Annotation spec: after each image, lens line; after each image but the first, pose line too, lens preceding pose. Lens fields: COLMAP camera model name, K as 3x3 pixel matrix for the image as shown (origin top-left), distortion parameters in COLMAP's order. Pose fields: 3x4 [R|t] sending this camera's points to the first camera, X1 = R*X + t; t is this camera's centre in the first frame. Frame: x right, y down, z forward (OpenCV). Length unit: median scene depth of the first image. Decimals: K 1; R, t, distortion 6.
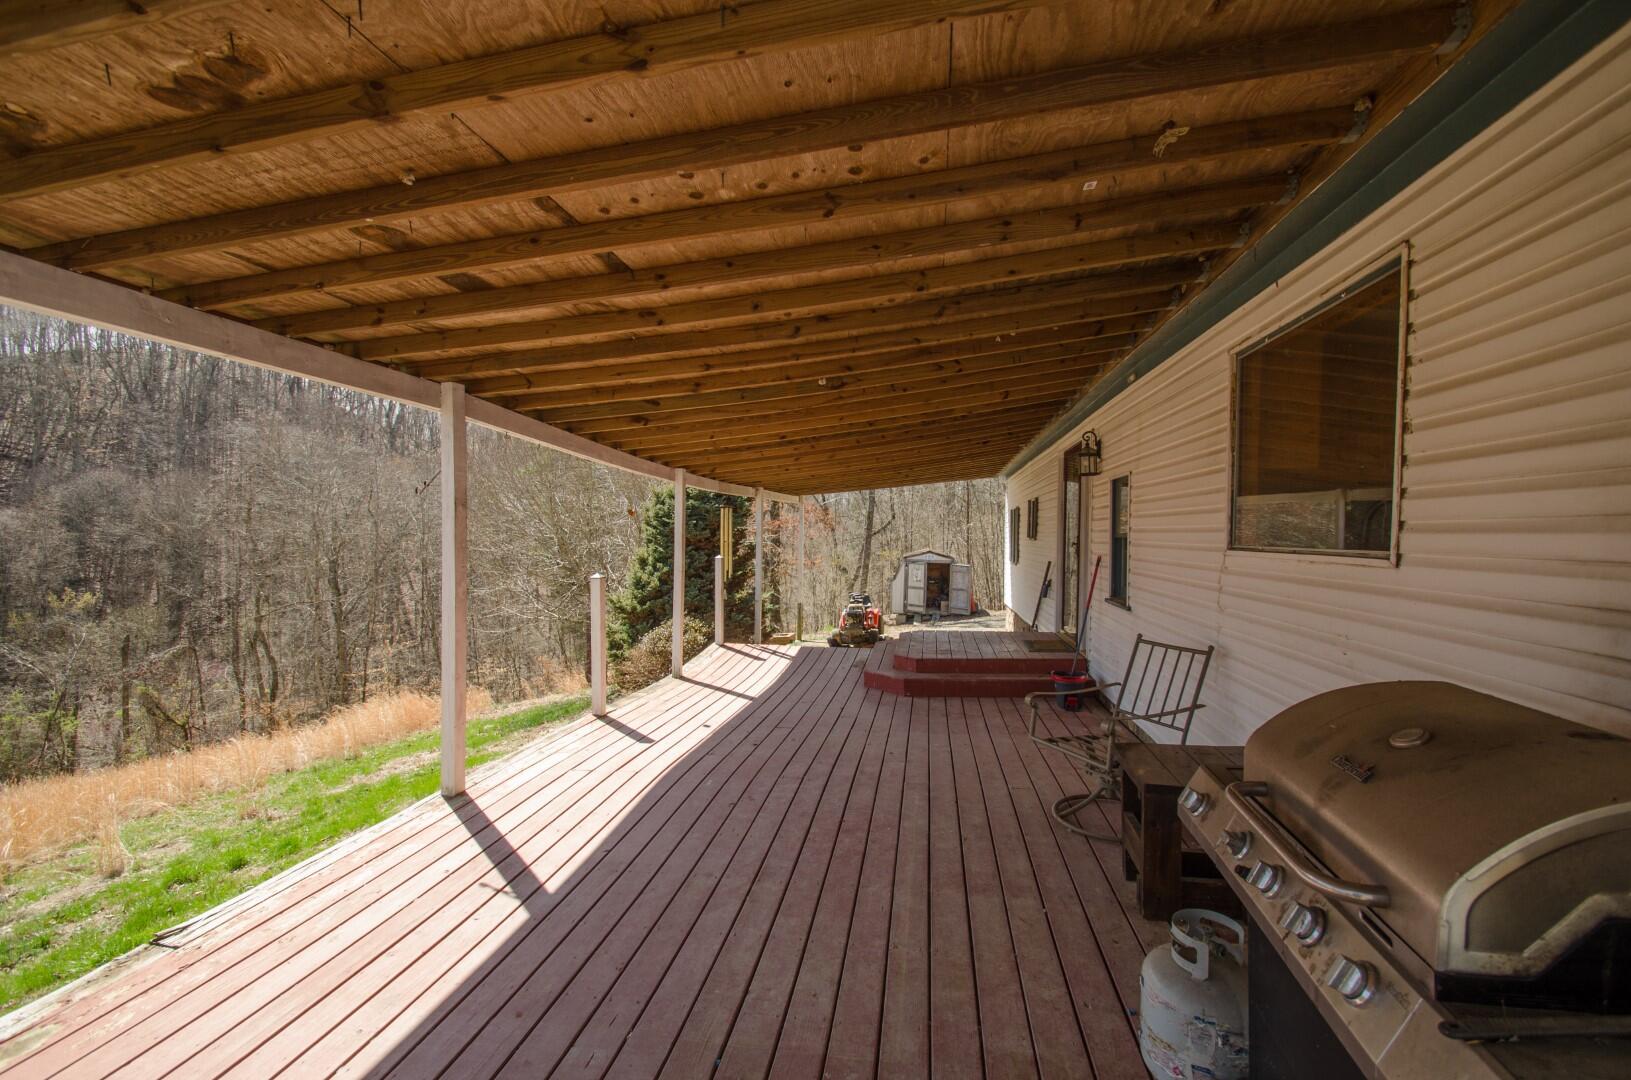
lens RADIAL K [[715.4, 0, 828.8], [0, 715.4, 547.9], [0, 0, 1]] dist [-0.001411, -0.014379]
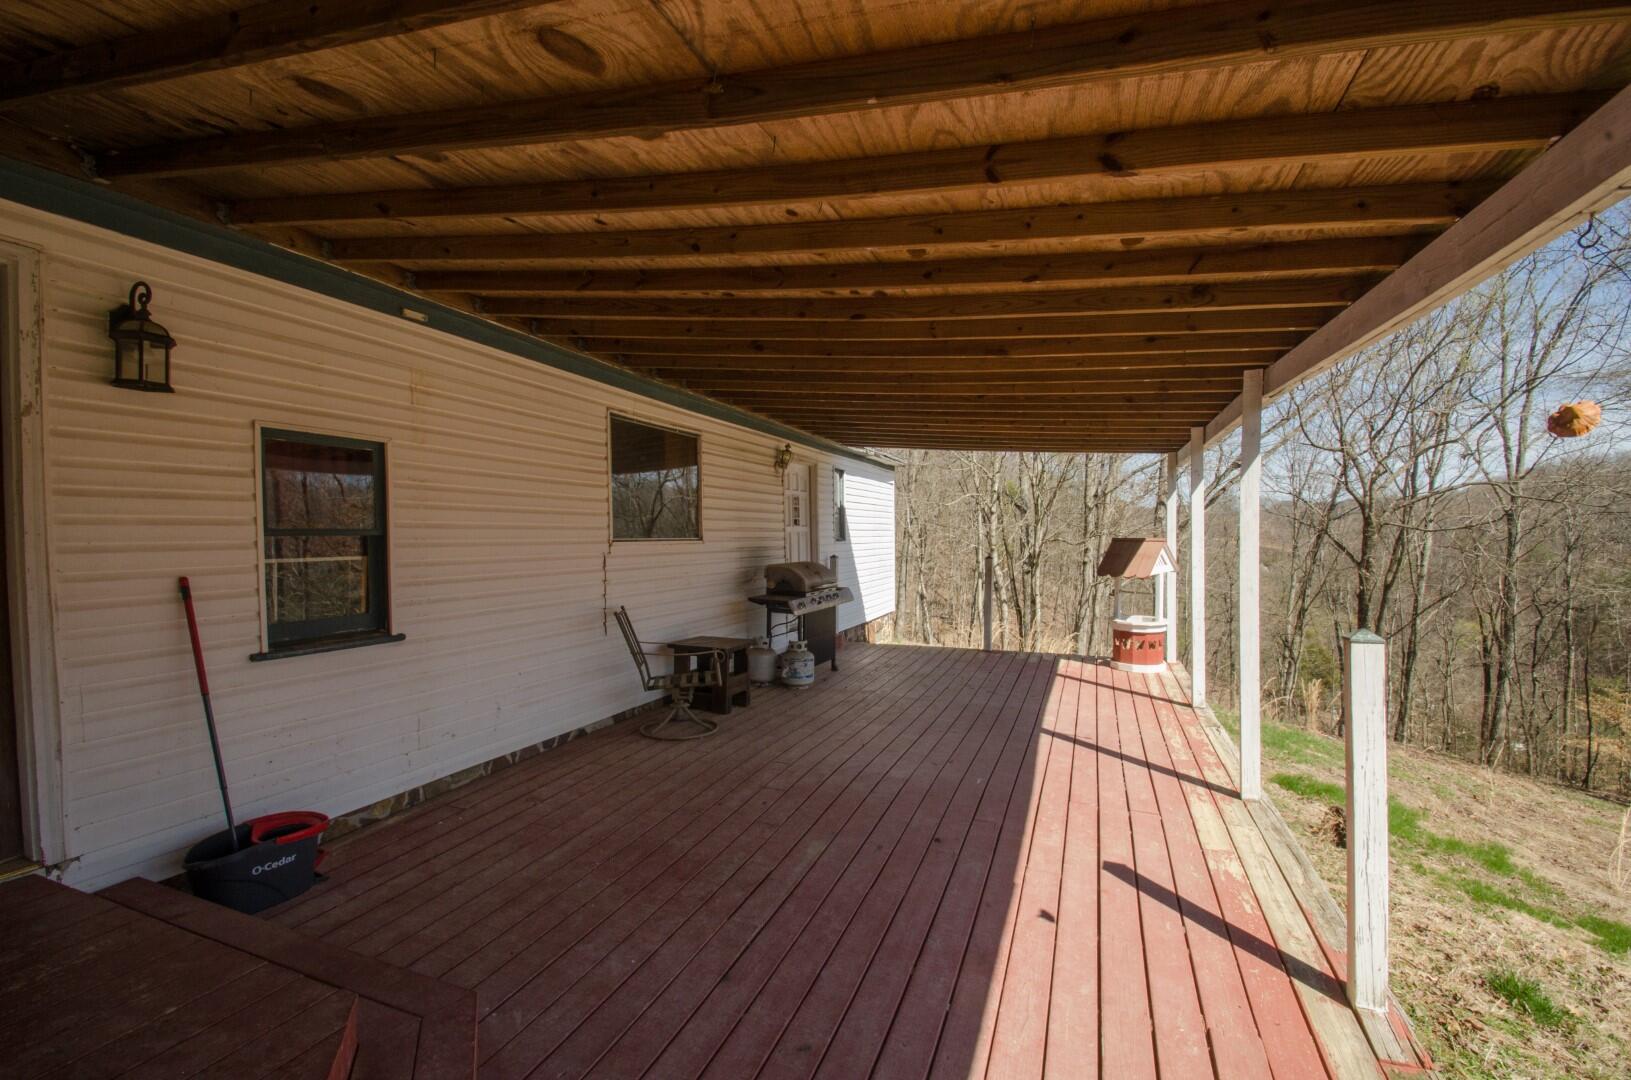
lens RADIAL K [[715.4, 0, 828.8], [0, 715.4, 547.9], [0, 0, 1]] dist [-0.001411, -0.014379]
pose [[-0.977474, -0.002081, 0.211044, -0.144915], [0.006157, 0.999245, 0.038370, -0.028092], [-0.210965, 0.038805, -0.976723, 1.681457]]
